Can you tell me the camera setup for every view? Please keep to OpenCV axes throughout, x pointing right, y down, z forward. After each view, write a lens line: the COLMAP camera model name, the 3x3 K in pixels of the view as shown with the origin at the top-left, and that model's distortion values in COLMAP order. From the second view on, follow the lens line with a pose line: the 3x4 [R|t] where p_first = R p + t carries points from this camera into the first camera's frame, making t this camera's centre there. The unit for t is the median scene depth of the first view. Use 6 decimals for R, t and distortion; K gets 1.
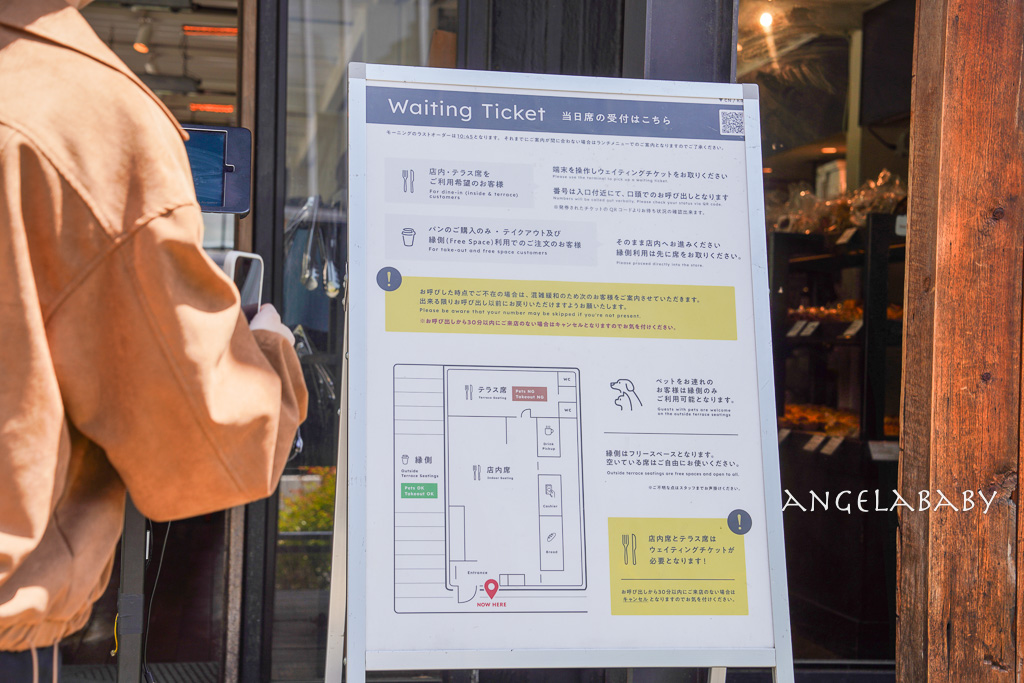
lens RADIAL K [[1838.5, 0, 512.0], [0, 1838.5, 341.5], [0, 0, 1]] dist [0.006385, 0.006477]
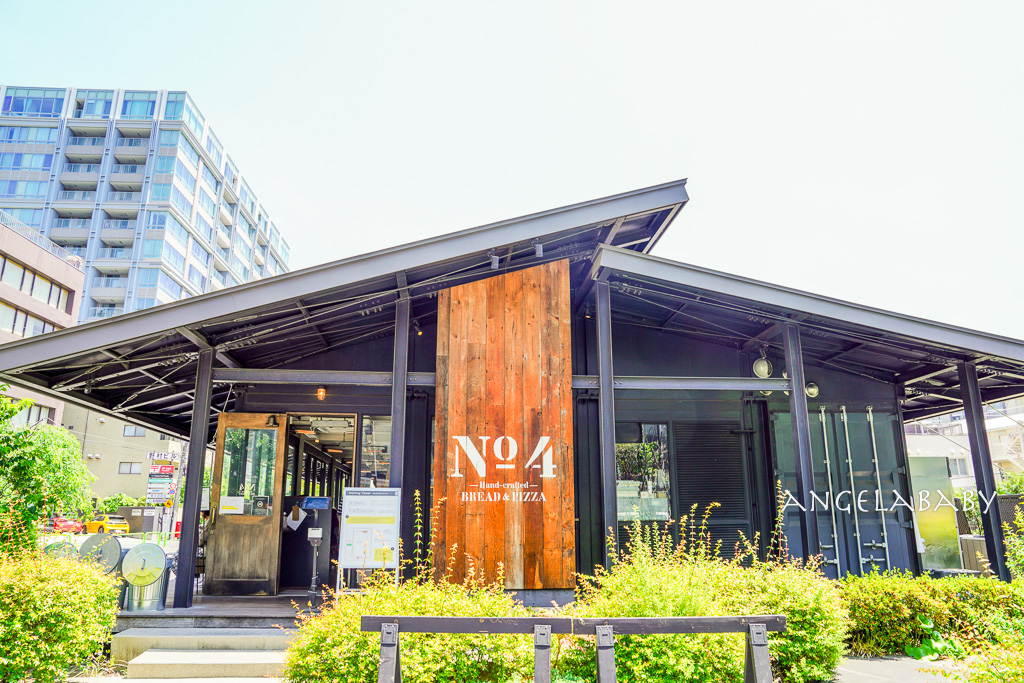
lens RADIAL K [[704.0, 0, 512.0], [0, 704.0, 341.5], [0, 0, 1]] dist [-0.000814, -0.000116]
pose [[0.990189, -0.056787, -0.127679, 1.012067], [0.022734, 0.966996, -0.253776, 0.020130], [0.137876, 0.248383, 0.958799, -1.873050]]
